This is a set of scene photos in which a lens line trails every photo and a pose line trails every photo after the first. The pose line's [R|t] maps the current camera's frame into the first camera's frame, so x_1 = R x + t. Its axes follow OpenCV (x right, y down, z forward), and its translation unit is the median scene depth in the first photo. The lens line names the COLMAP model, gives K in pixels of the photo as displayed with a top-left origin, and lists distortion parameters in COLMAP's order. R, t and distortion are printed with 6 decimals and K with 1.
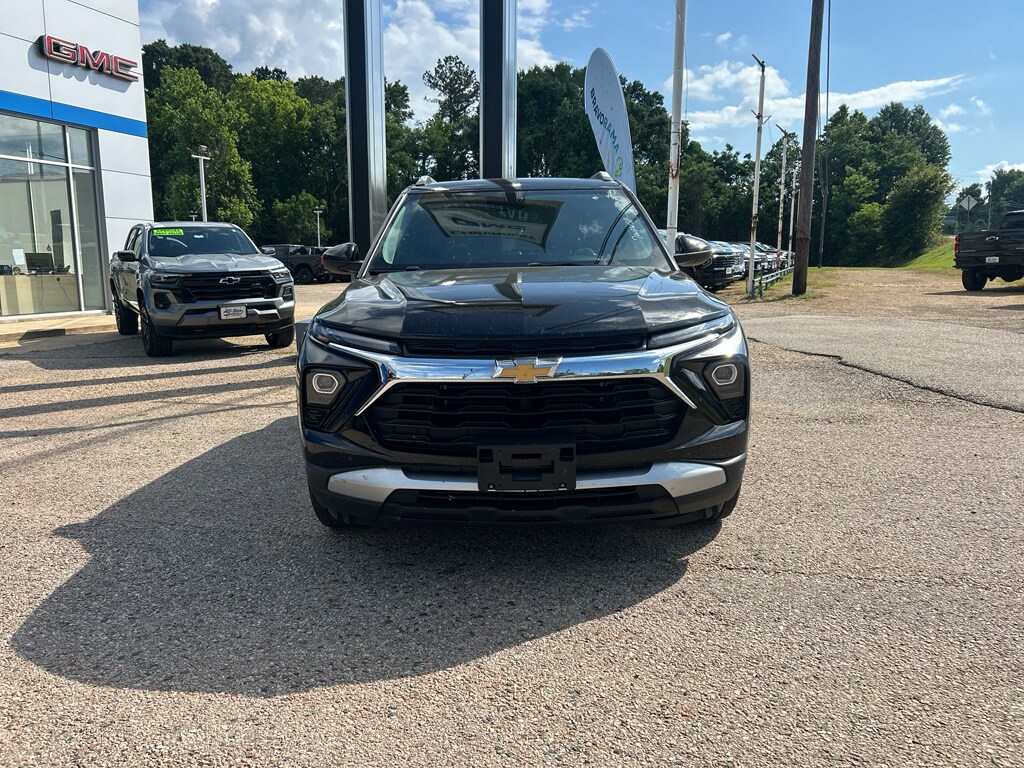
lens RADIAL K [[799.3, 0, 512.0], [0, 799.3, 384.0], [0, 0, 1]] dist [0.078916, -0.076849]
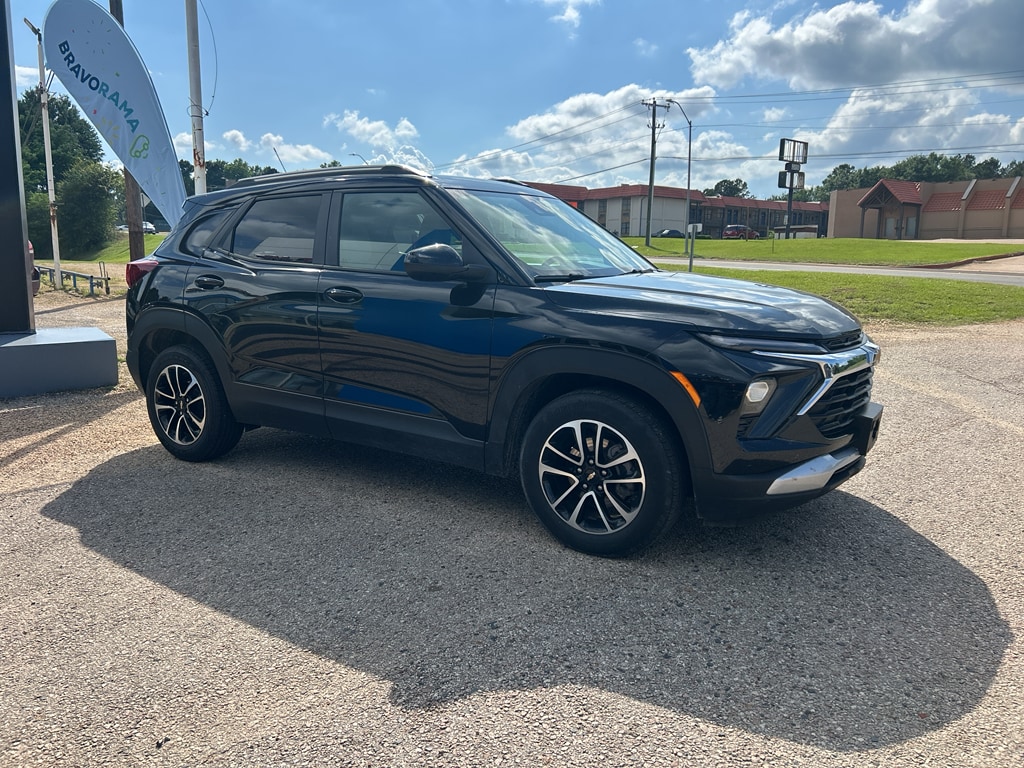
lens RADIAL K [[799.3, 0, 512.0], [0, 799.3, 384.0], [0, 0, 1]] dist [0.078916, -0.076849]
pose [[0.489277, -0.117522, 0.864174, -1.141284], [0.110489, 0.991248, 0.072247, -0.102384], [-0.865101, 0.060133, 0.497980, 0.703879]]
